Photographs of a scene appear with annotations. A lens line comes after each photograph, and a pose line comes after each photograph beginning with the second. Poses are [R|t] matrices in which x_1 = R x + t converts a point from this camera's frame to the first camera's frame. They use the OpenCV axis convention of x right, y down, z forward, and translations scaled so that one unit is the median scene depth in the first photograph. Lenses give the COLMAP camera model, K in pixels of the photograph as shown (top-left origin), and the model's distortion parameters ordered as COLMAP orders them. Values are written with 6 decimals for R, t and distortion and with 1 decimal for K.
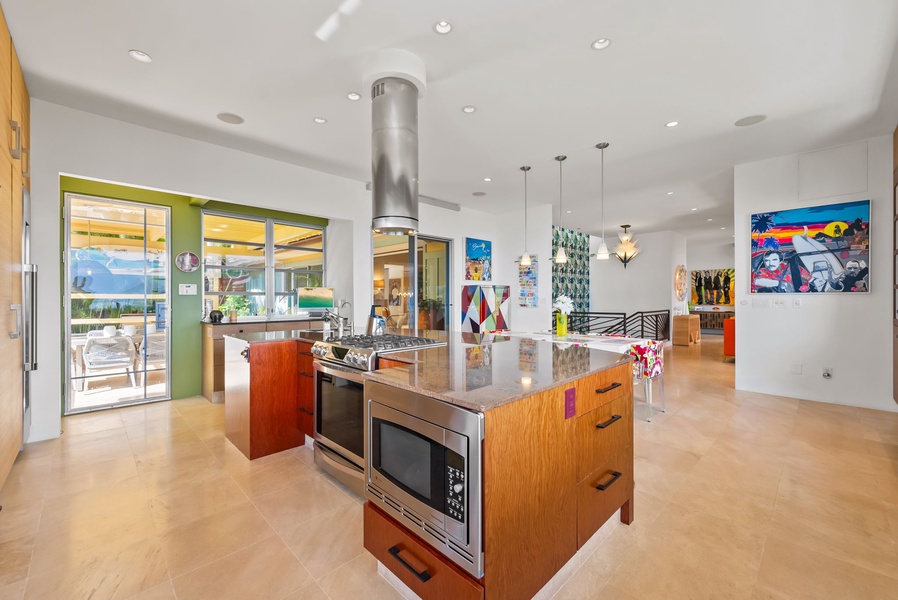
lens RADIAL K [[369.6, 0, 447.4], [0, 369.6, 300.5], [0, 0, 1]] dist [-0.004329, 0.000294]
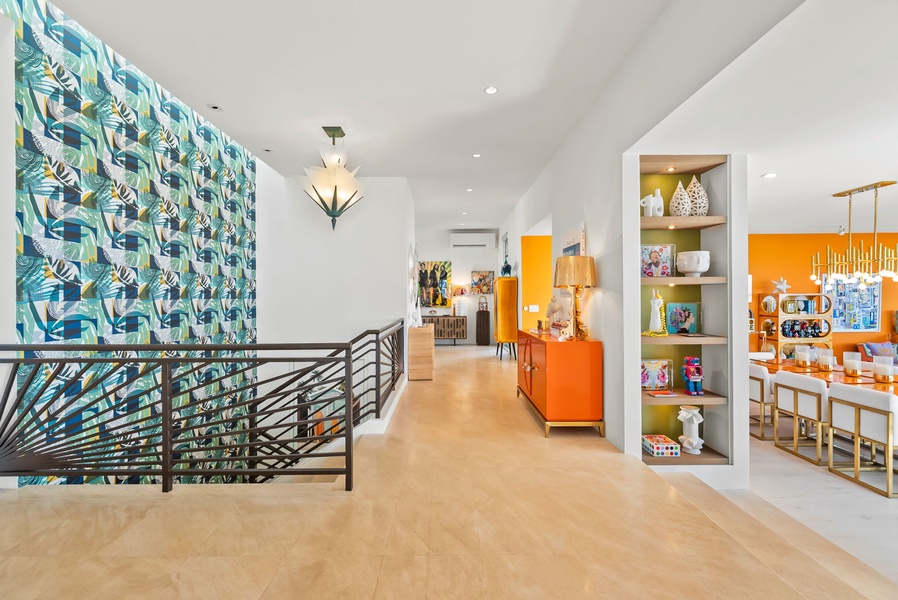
lens RADIAL K [[369.6, 0, 447.7], [0, 369.6, 301.6], [0, 0, 1]] dist [-0.004329, 0.000294]
pose [[0.692591, -0.006073, 0.721305, 0.230502], [0.006084, 0.999978, 0.002577, -0.001582], [-0.721305, 0.002603, 0.692613, 0.533224]]
